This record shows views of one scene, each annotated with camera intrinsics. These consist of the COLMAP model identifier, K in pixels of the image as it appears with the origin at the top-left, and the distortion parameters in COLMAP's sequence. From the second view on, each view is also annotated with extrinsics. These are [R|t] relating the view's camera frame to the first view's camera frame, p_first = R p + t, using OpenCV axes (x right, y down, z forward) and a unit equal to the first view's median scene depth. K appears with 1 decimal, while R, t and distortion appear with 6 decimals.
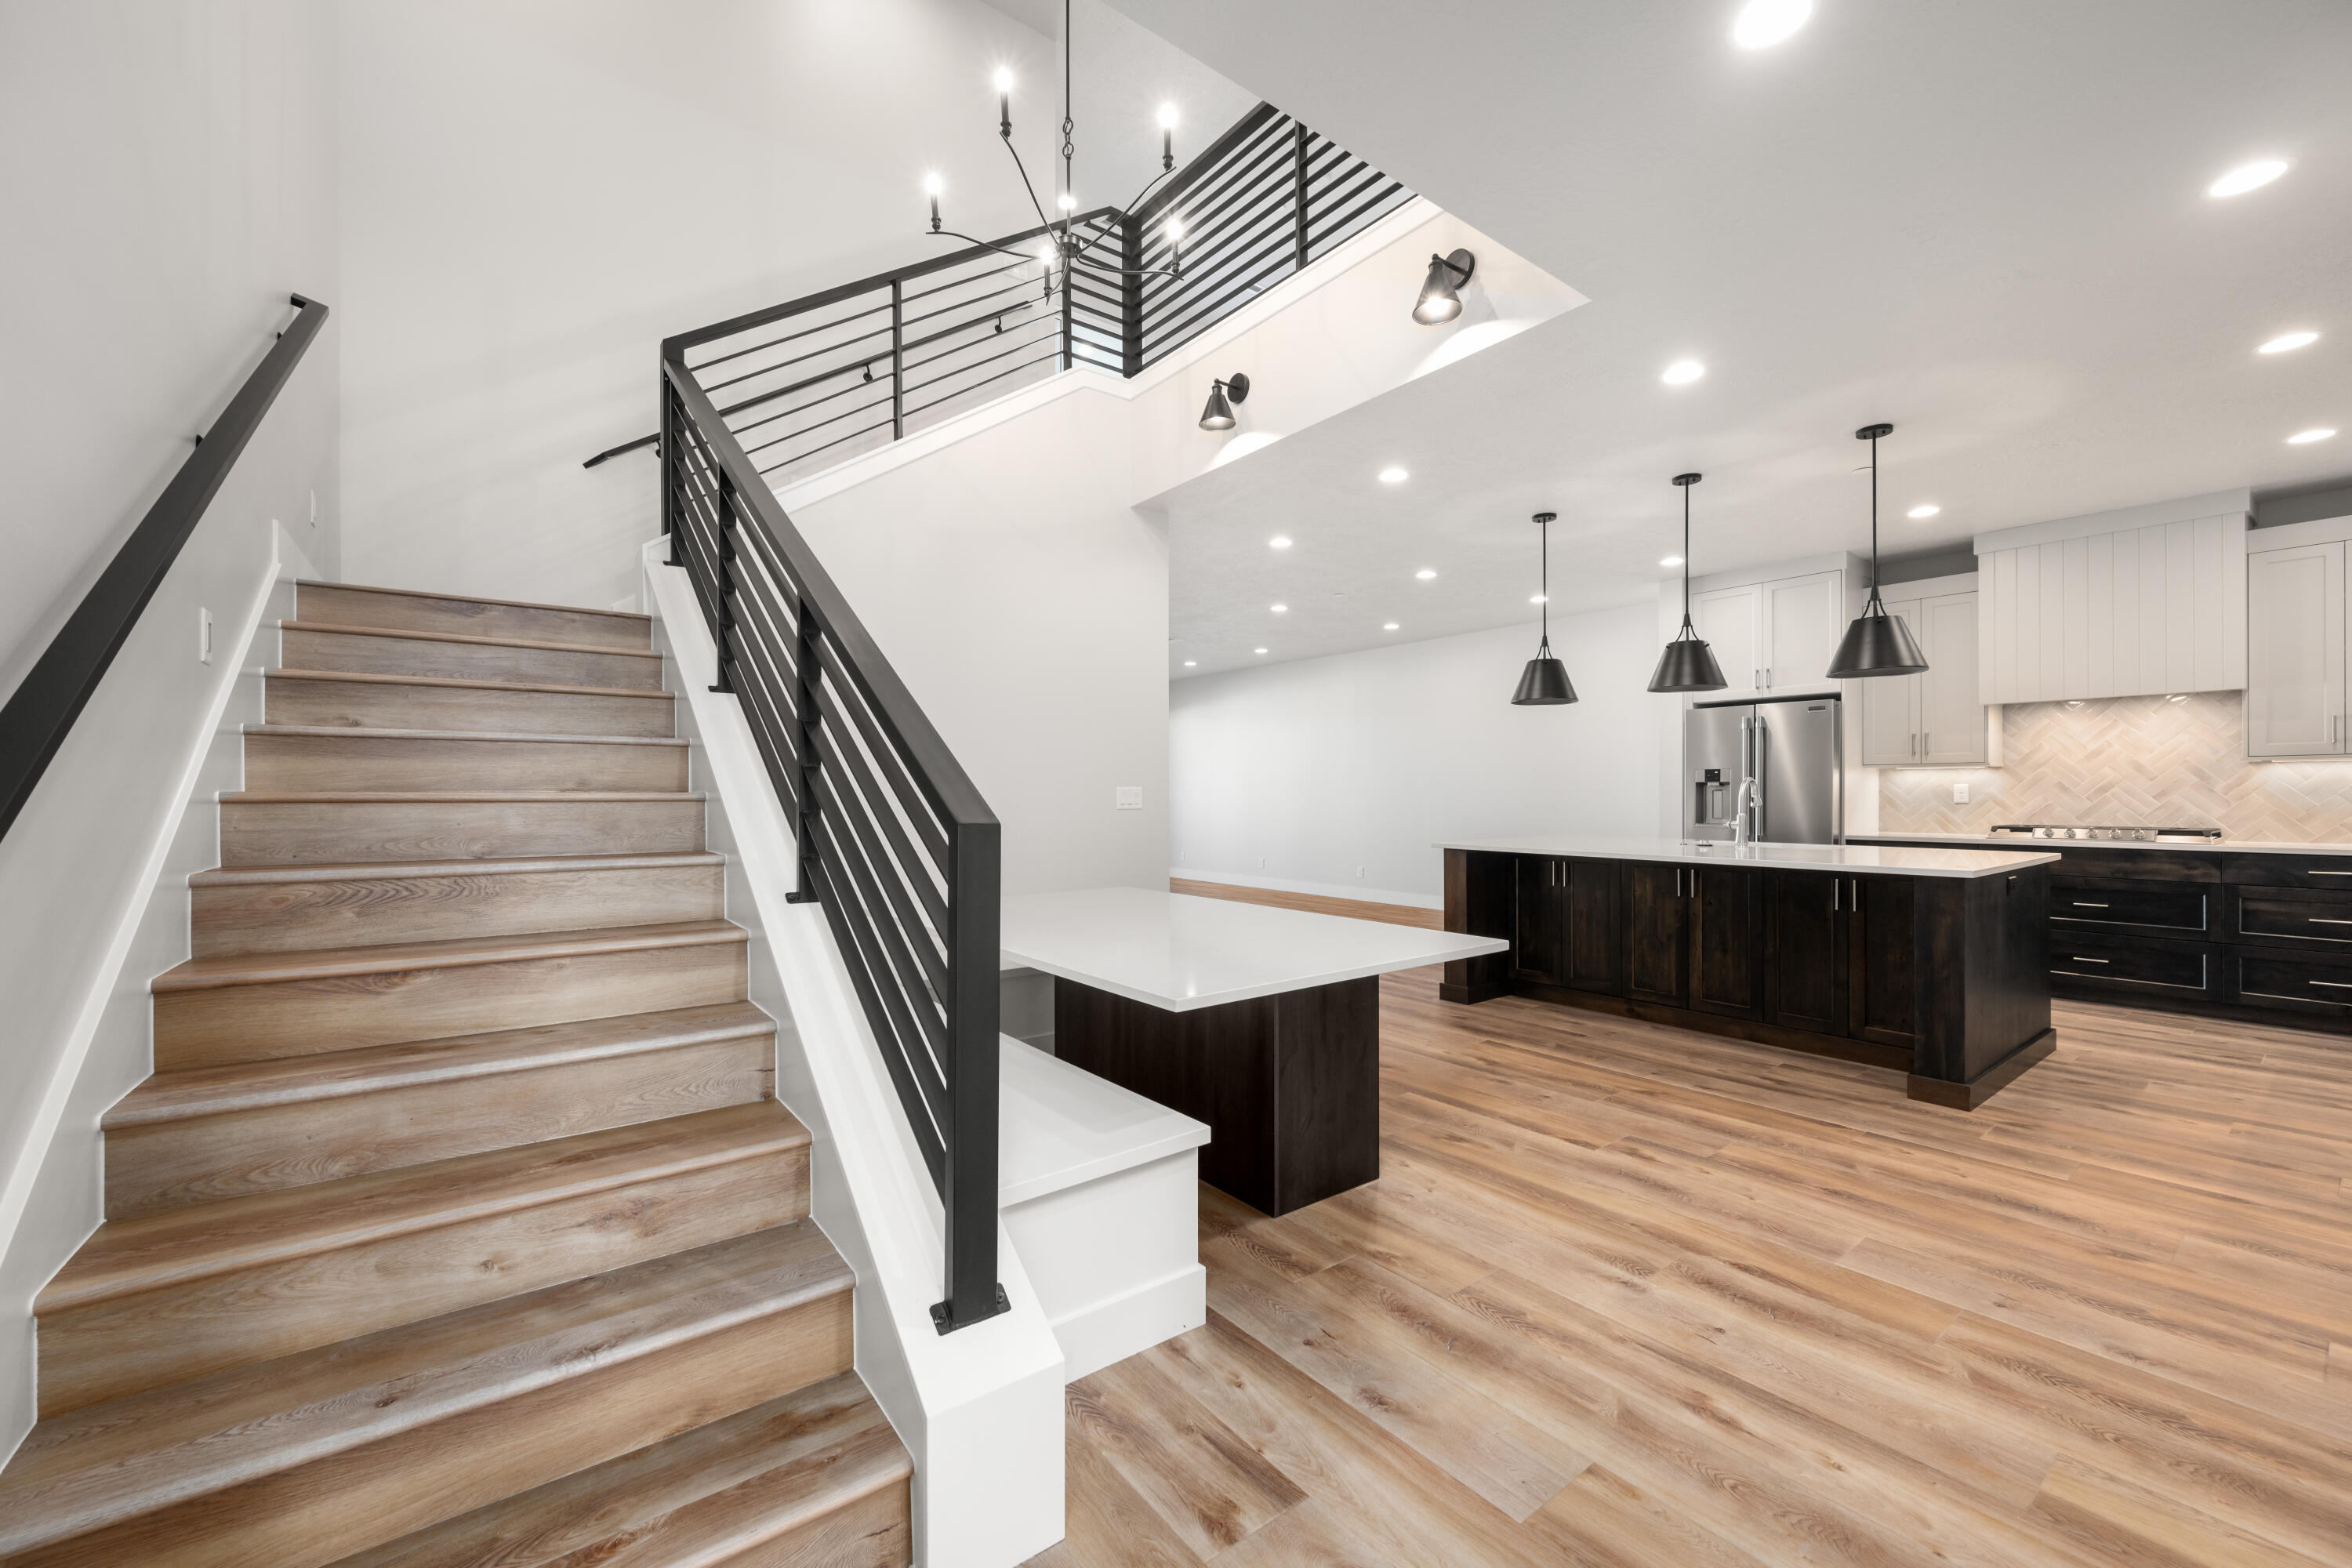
lens RADIAL K [[927.9, 0, 1177.0], [0, 927.9, 794.5], [0, 0, 1]] dist [-0.001888, -0.000191]
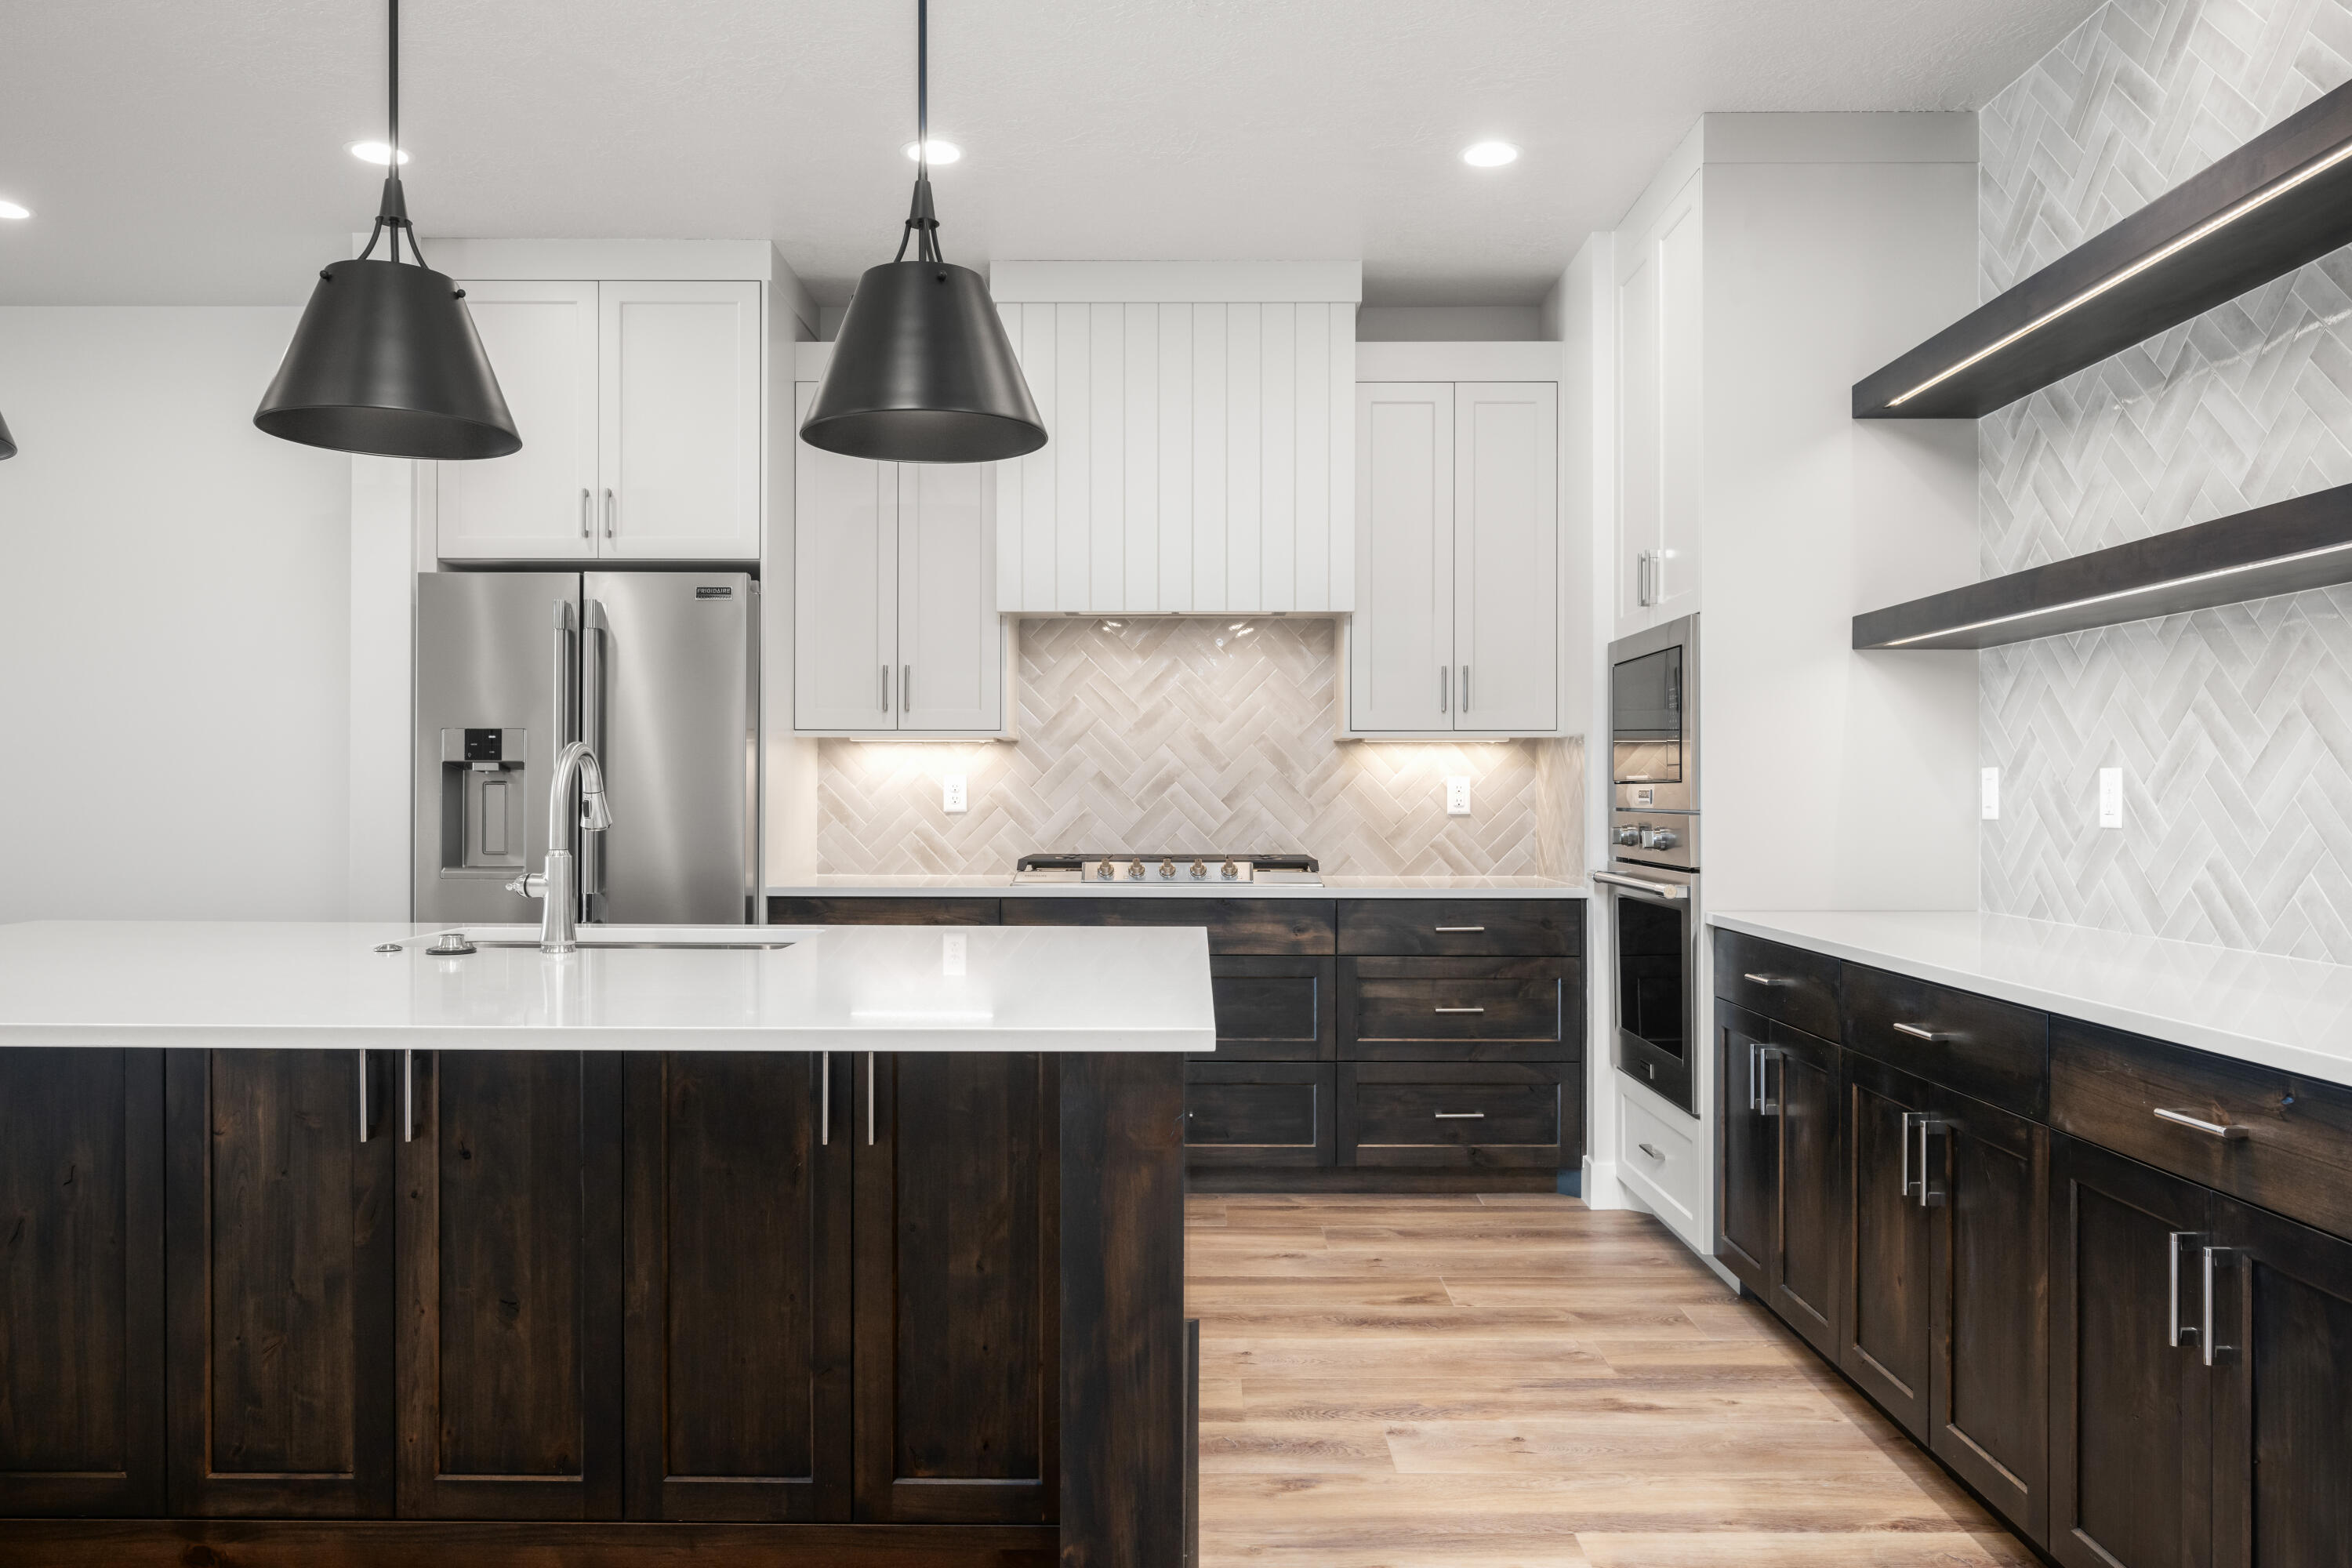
lens RADIAL K [[1645.6, 0, 1182.1], [0, 1645.6, 796.9], [0, 0, 1]] dist [0.000743, -0.001833]
pose [[0.606174, 0.001205, 0.795331, 0.262161], [-0.003984, 0.999991, 0.001521, -0.000882], [-0.795322, -0.004091, 0.606174, 0.442522]]
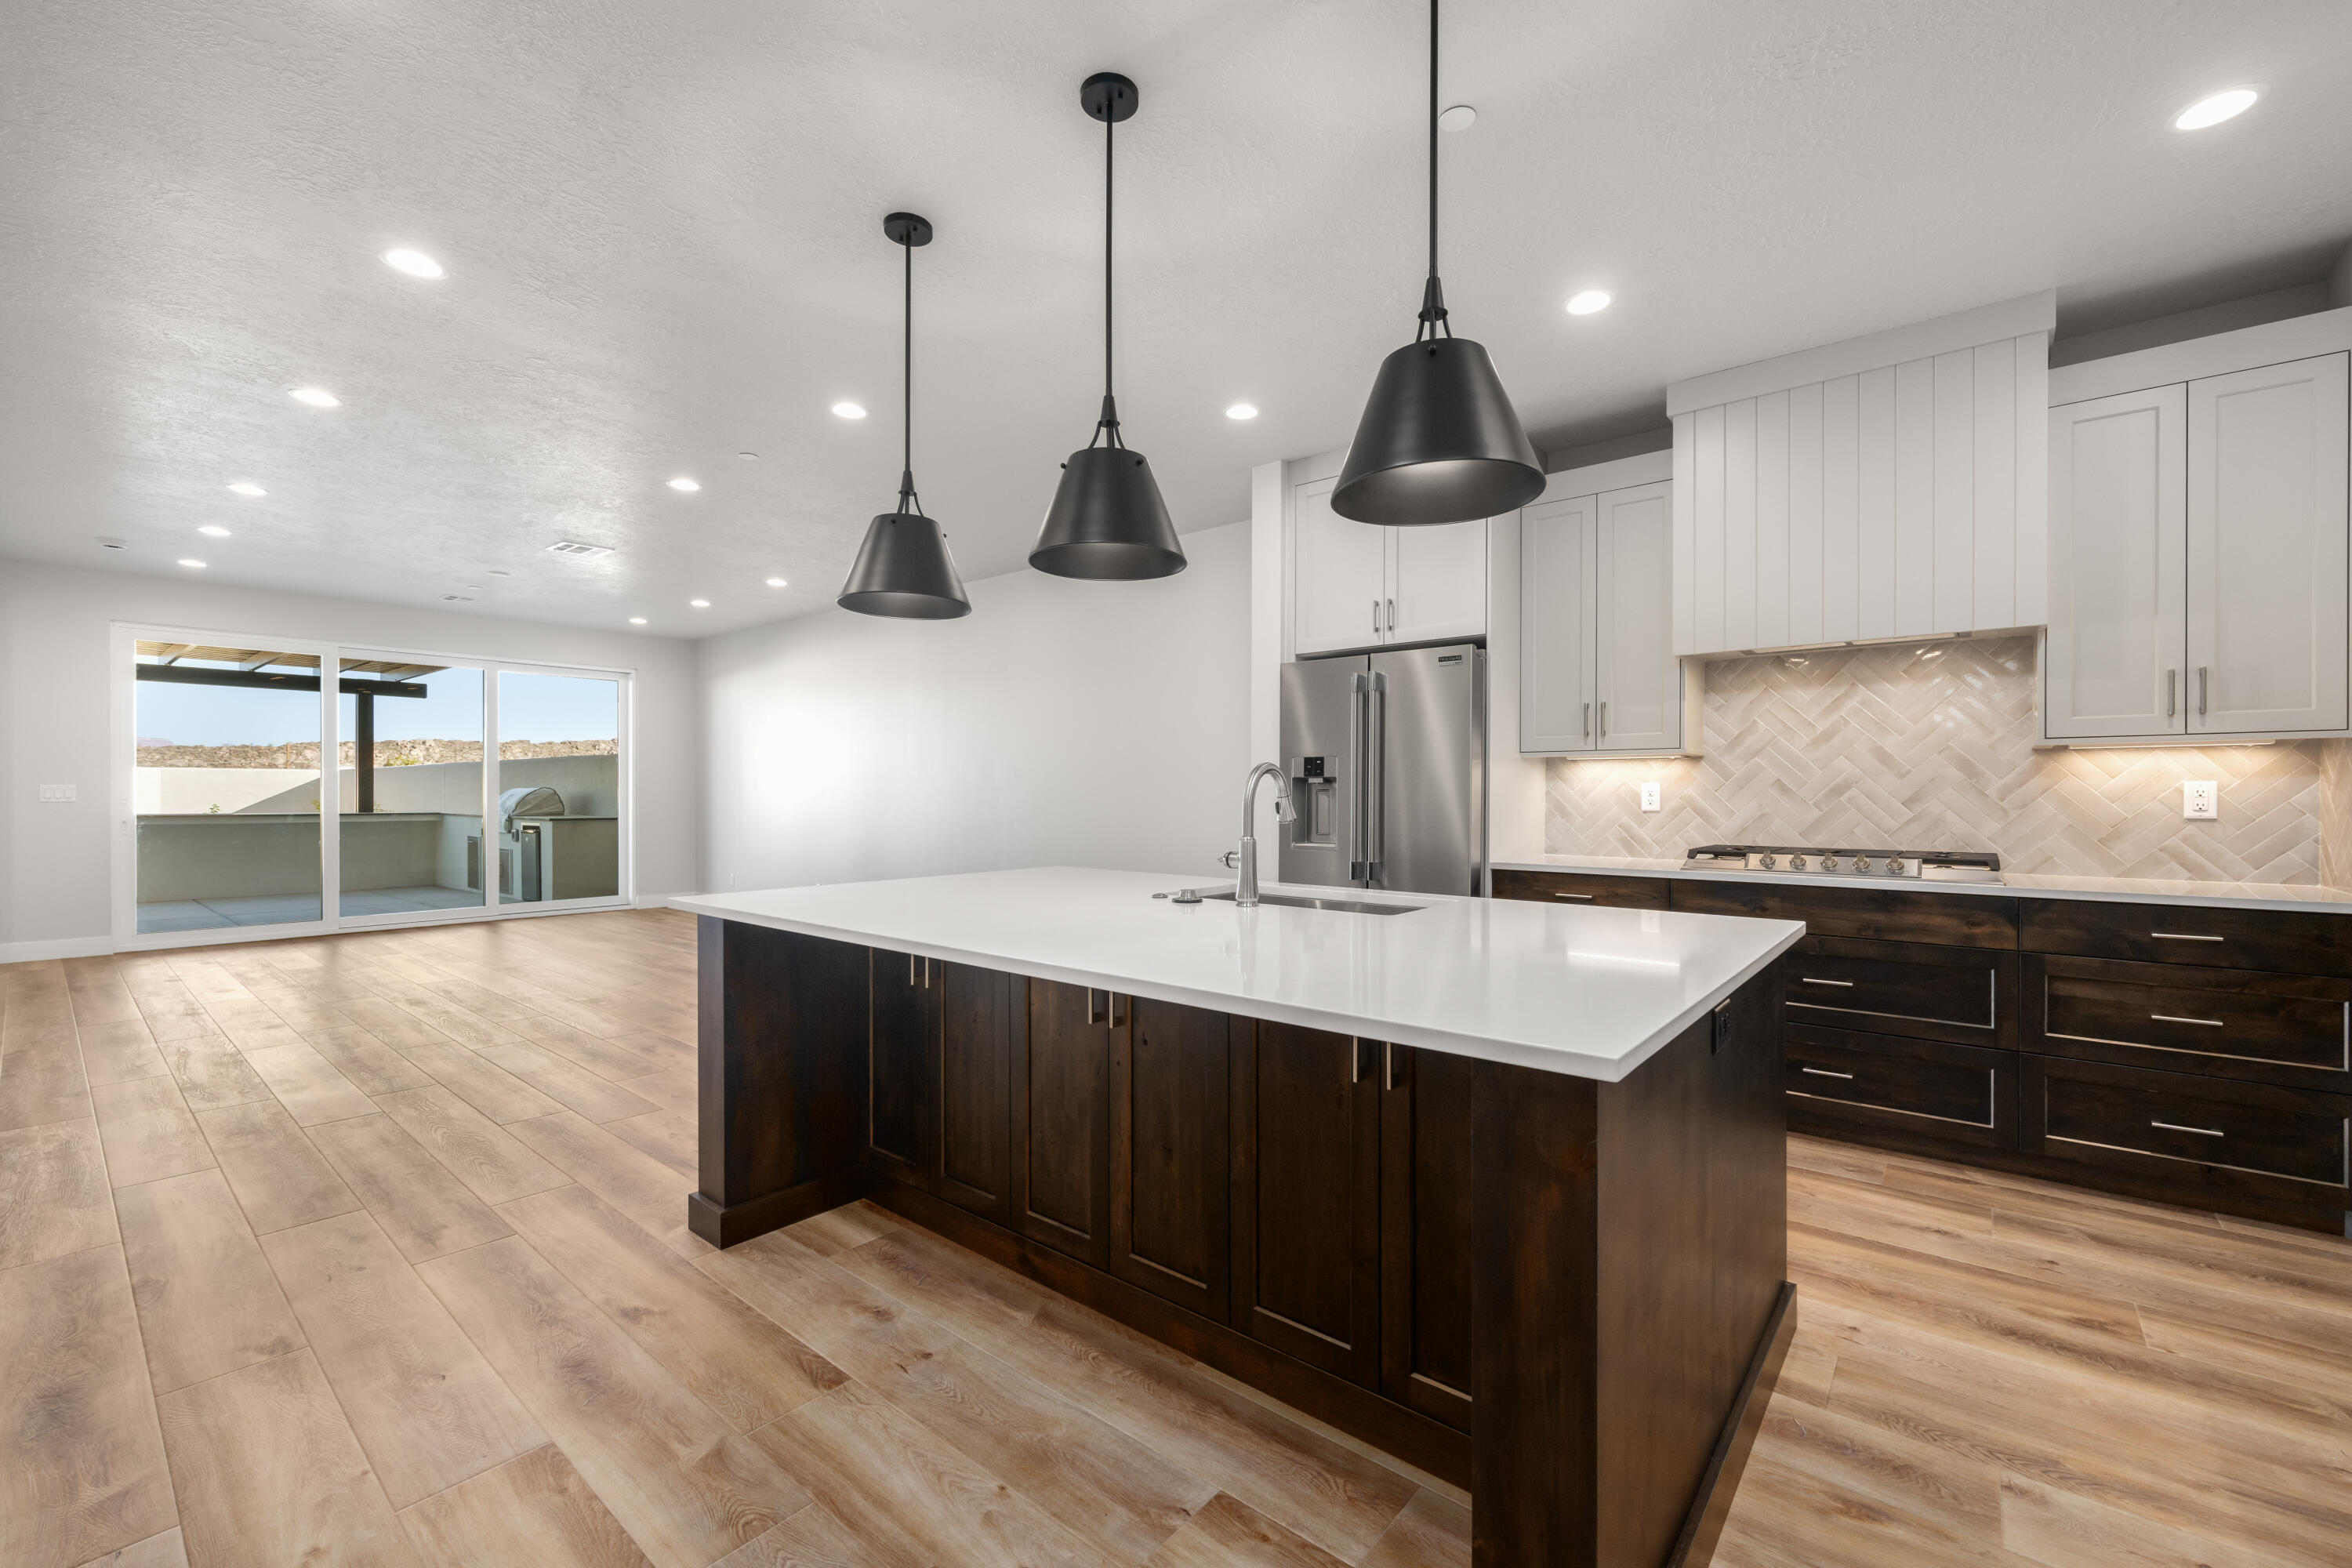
lens RADIAL K [[961.3, 0, 1182.1], [0, 961.3, 794.9], [0, 0, 1]] dist [0.001114, 0.000475]
pose [[0.973699, 0.003440, 0.227812, 0.439570], [-0.003856, 0.999992, 0.001384, -0.002407], [-0.227806, -0.002226, 0.973704, 0.491899]]
